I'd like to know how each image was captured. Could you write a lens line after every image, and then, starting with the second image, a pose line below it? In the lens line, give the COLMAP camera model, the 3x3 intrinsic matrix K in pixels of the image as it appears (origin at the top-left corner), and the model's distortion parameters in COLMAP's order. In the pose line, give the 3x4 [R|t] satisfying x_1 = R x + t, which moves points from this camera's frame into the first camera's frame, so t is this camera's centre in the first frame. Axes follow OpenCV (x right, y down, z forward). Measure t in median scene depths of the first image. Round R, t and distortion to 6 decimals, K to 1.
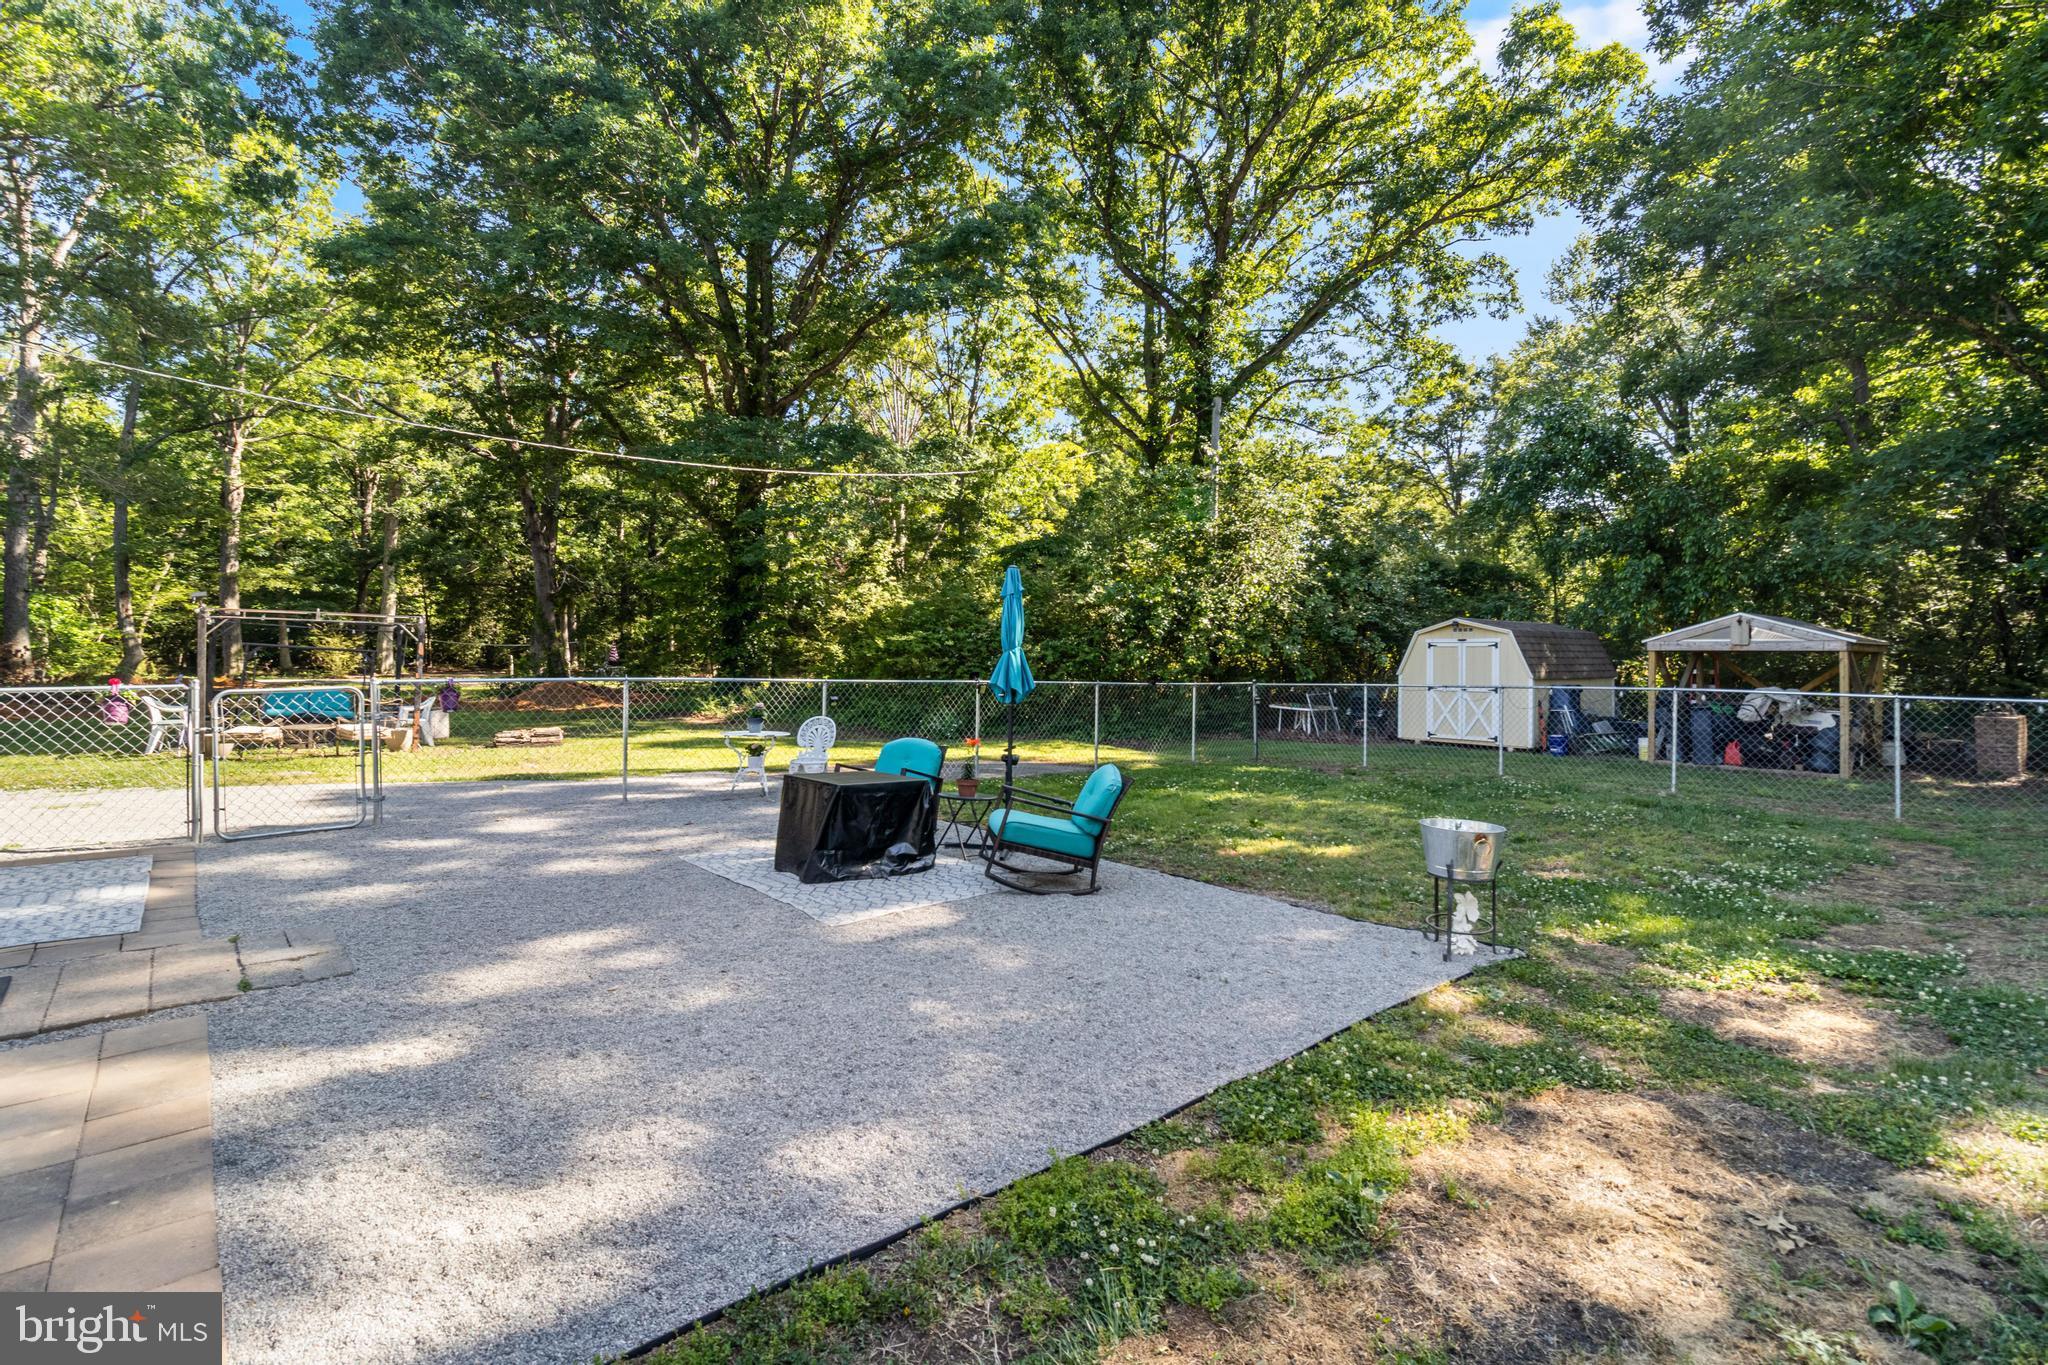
lens RADIAL K [[948.9, 0, 1031.8], [0, 948.9, 653.0], [0, 0, 1]] dist [-0.001460, -0.000145]
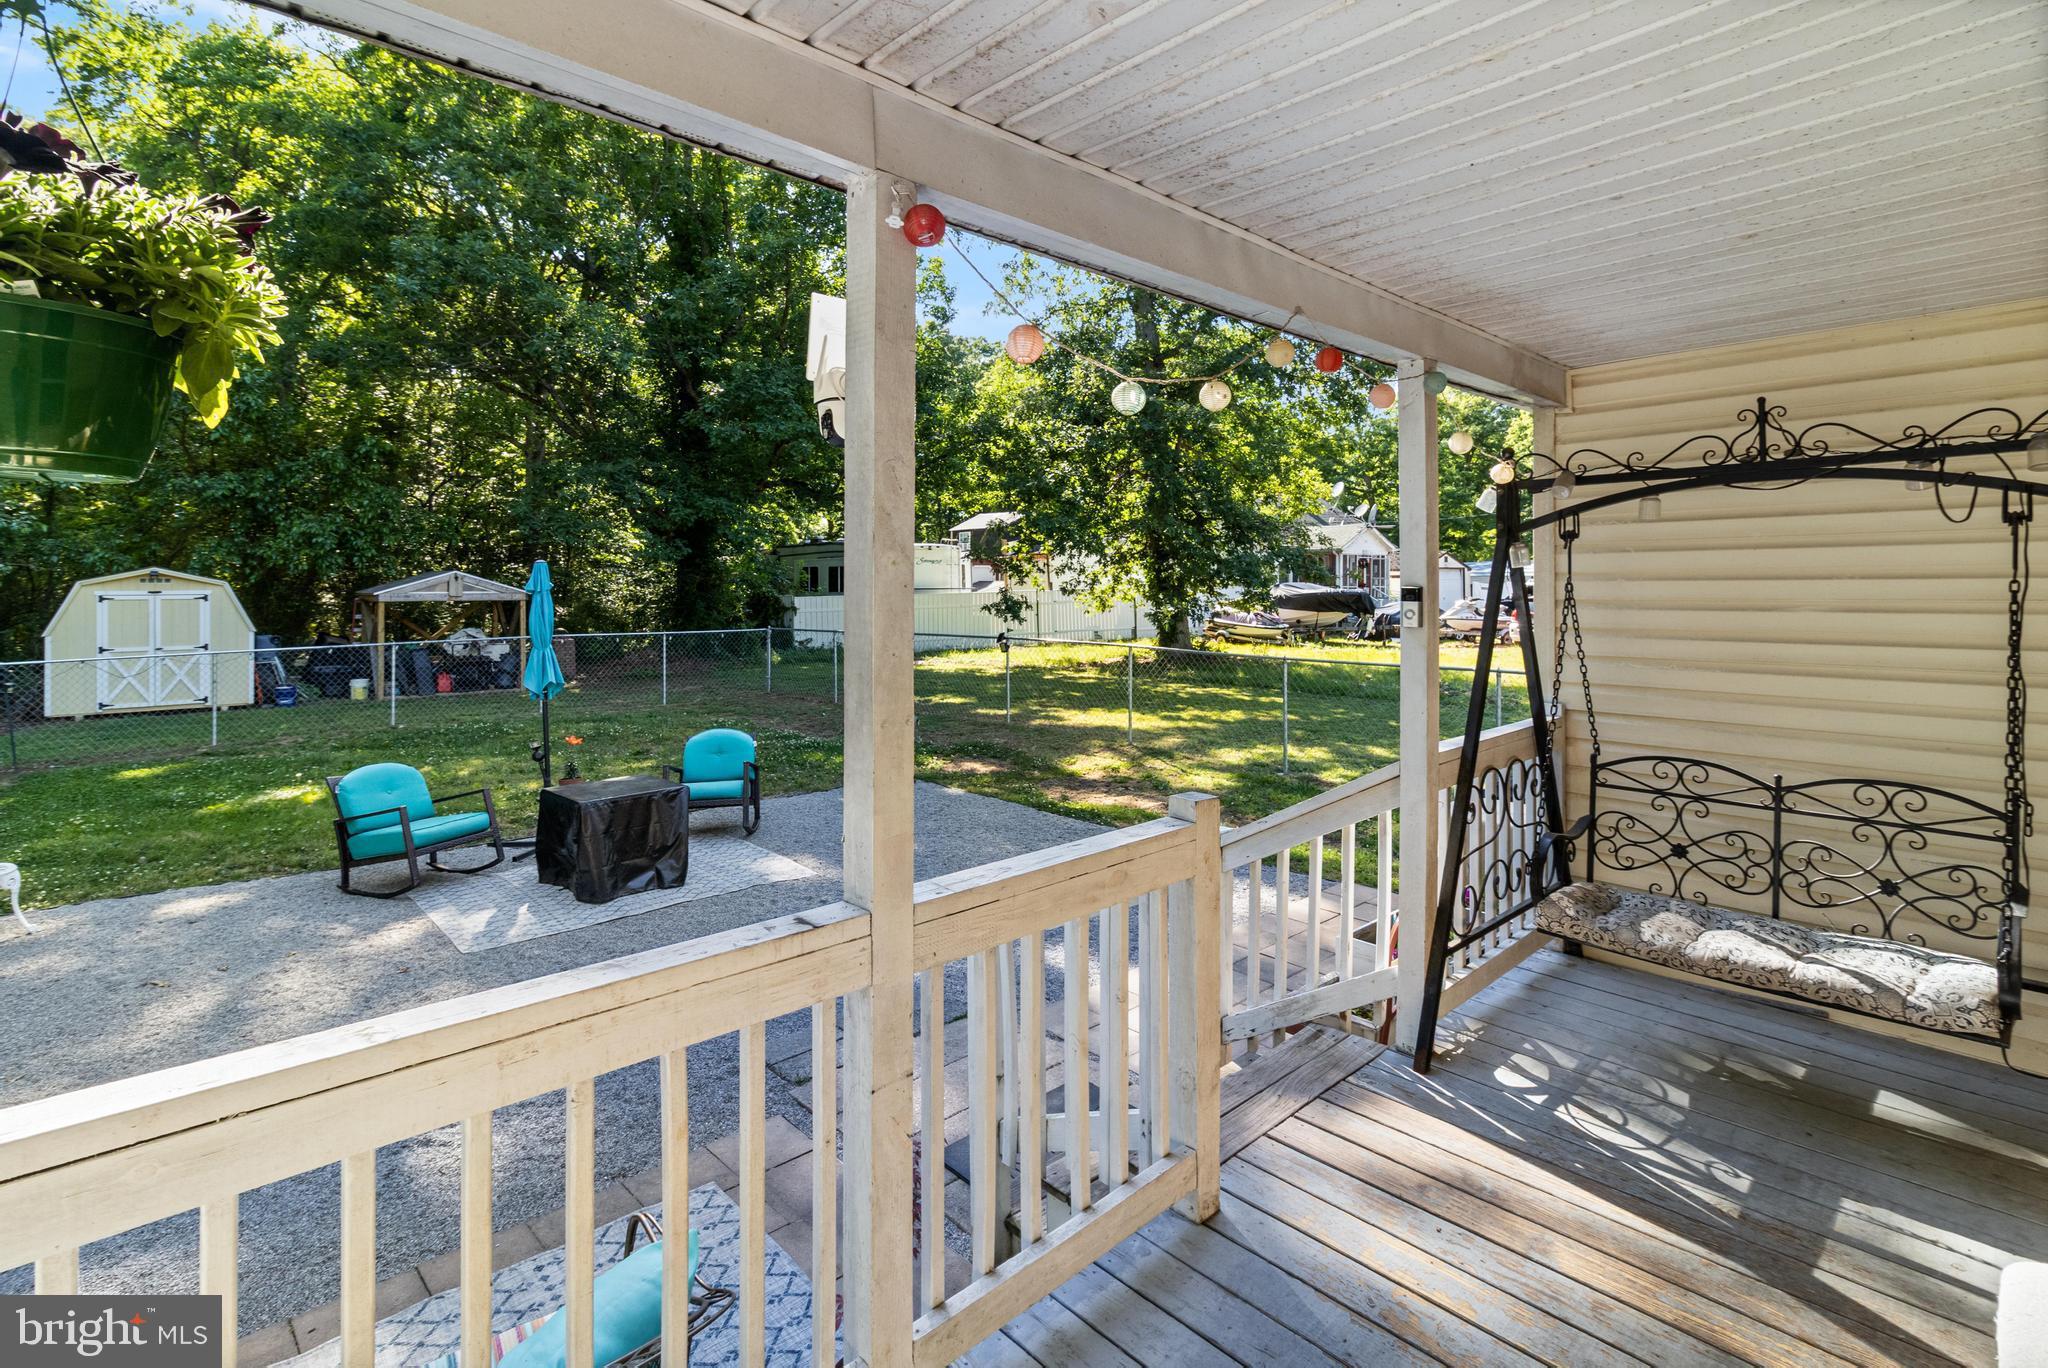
lens RADIAL K [[959.1, 0, 1024.0], [0, 959.1, 684.0], [0, 0, 1]] dist [0.001395, 0.000279]
pose [[-0.036552, -0.115217, 0.992668, -0.378673], [-0.007456, 0.993335, 0.115020, -0.030441], [-0.999304, -0.003198, -0.037168, 0.201048]]
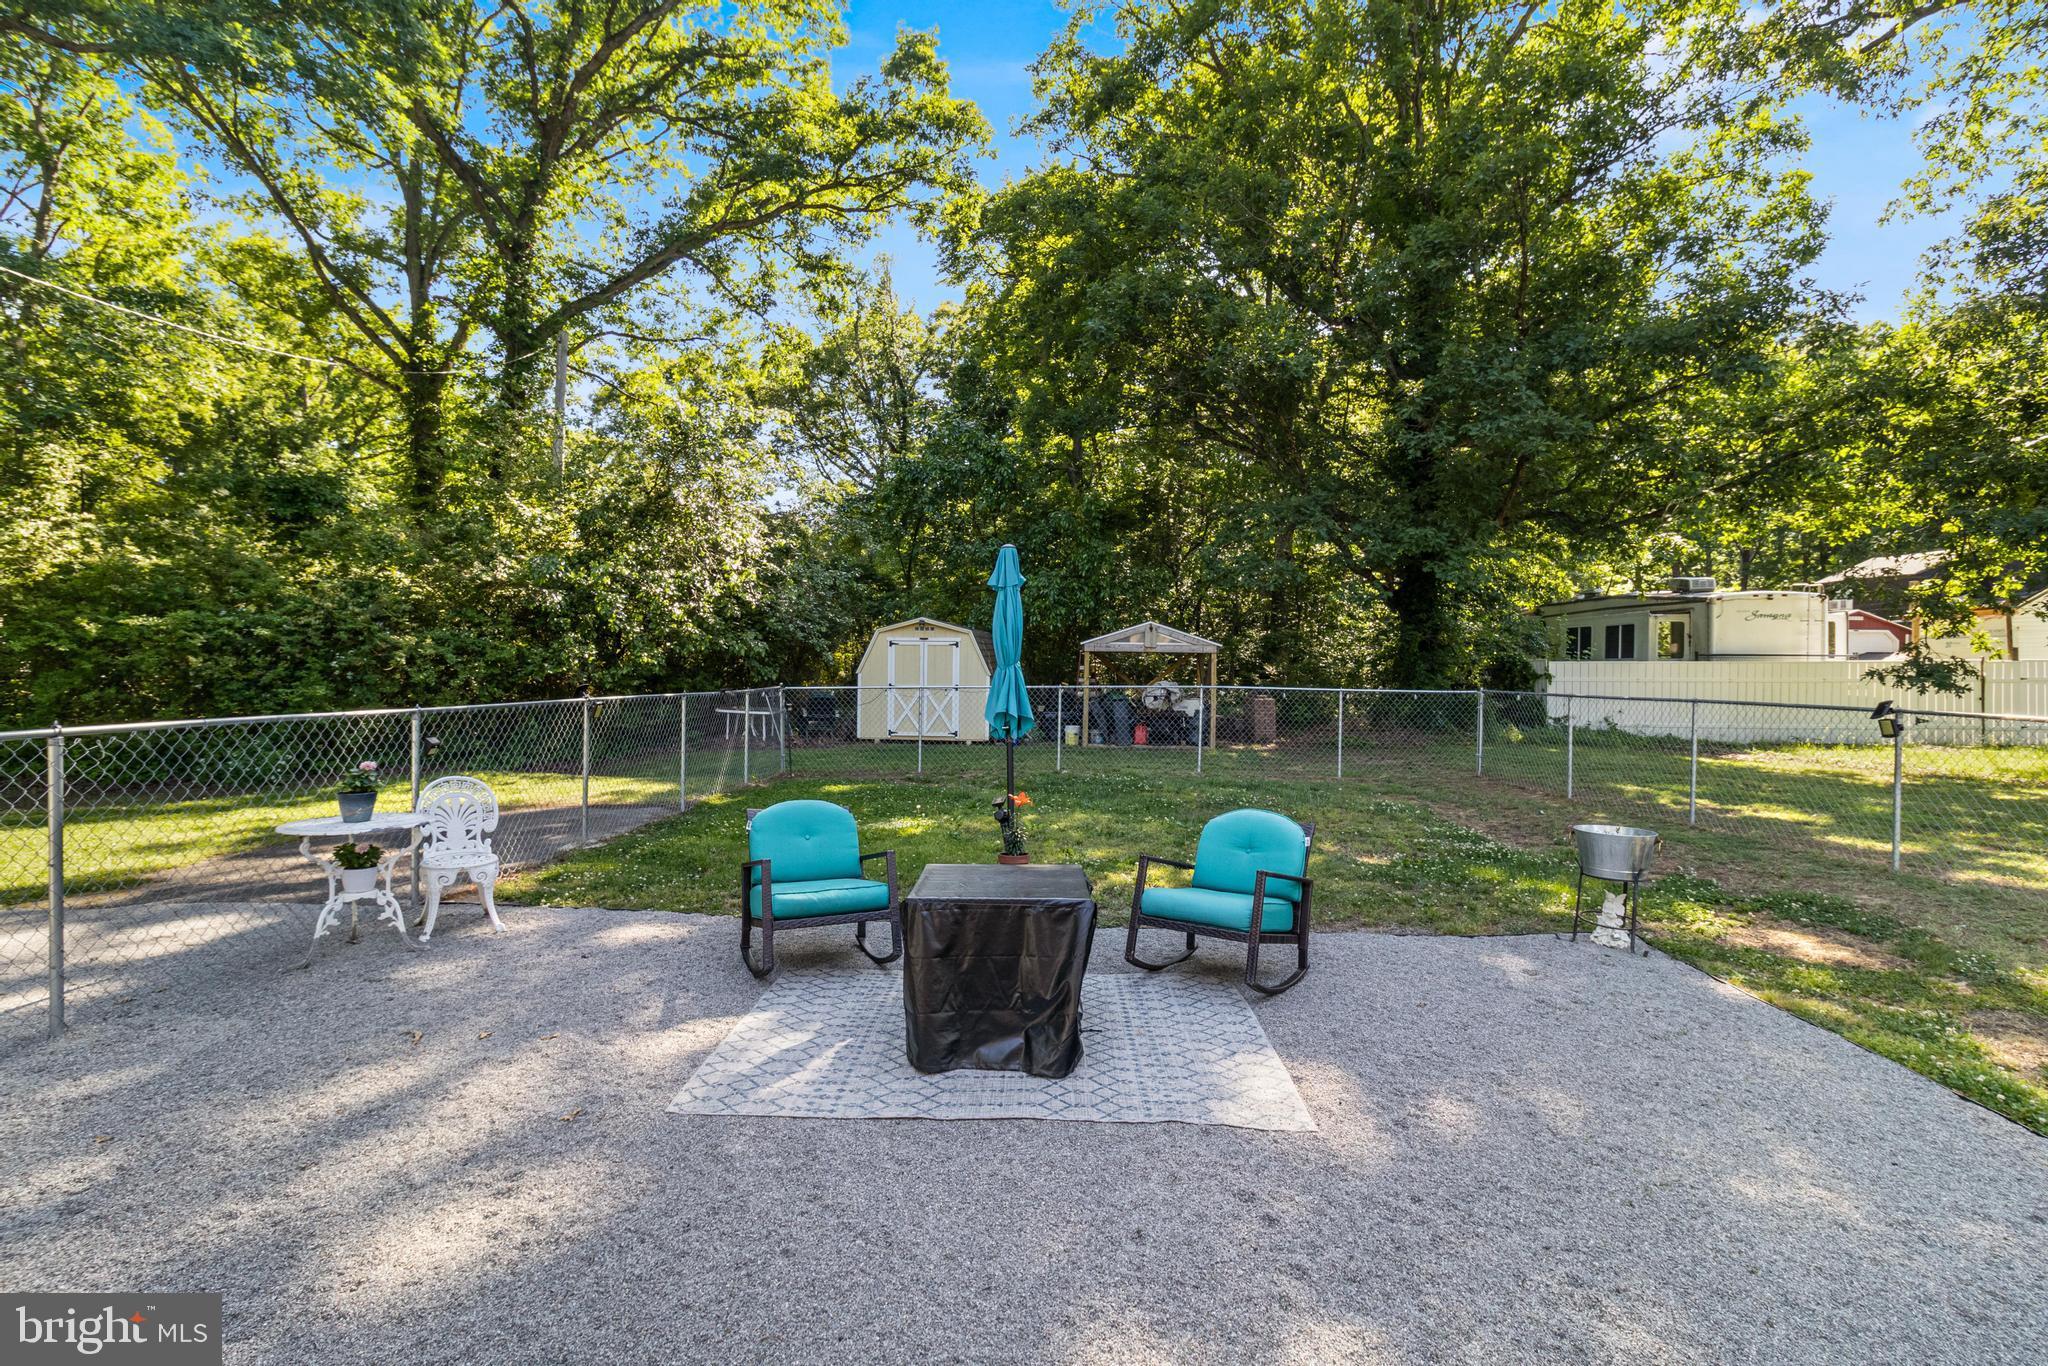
lens RADIAL K [[959.1, 0, 1024.0], [0, 959.1, 683.0], [0, 0, 1]] dist [0.001395, 0.000279]
pose [[0.670990, -0.022409, 0.741128, -0.207502], [-0.011153, 0.999125, 0.040308, -0.007812], [-0.741383, -0.035312, 0.670153, 0.190627]]
